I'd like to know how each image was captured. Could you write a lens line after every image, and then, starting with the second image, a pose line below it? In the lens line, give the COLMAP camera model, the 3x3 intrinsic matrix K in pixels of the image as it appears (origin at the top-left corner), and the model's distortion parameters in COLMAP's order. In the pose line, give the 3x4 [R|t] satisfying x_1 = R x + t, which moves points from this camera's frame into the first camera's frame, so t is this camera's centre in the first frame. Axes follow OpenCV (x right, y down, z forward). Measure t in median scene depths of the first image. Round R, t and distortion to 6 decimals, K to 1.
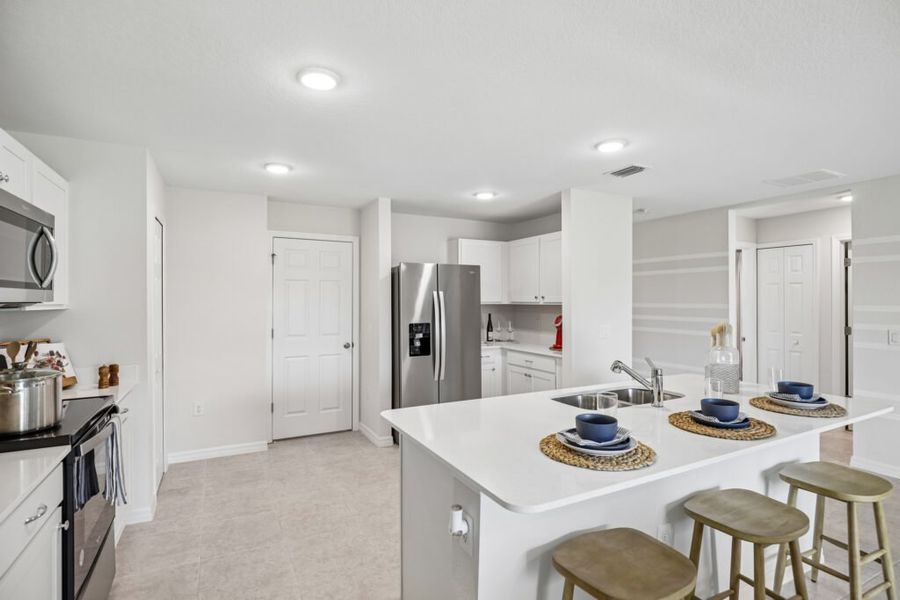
lens RADIAL K [[456.7, 0, 450.0], [0, 456.7, 300.0], [0, 0, 1]] dist [-0.029539, 0.000268]
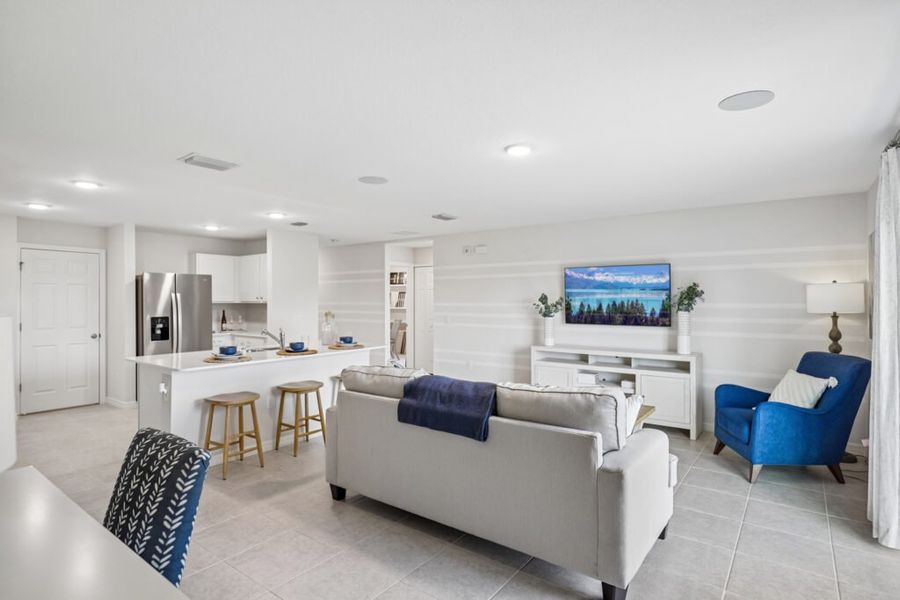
lens RADIAL K [[471.6, 0, 446.6], [0, 471.6, 302.8], [0, 0, 1]] dist [-0.002214, -0.000874]
pose [[0.902688, -0.002307, 0.430290, 0.099395], [0.000217, 0.999988, 0.004905, 0.002074], [-0.430296, -0.004334, 0.902678, -0.633976]]
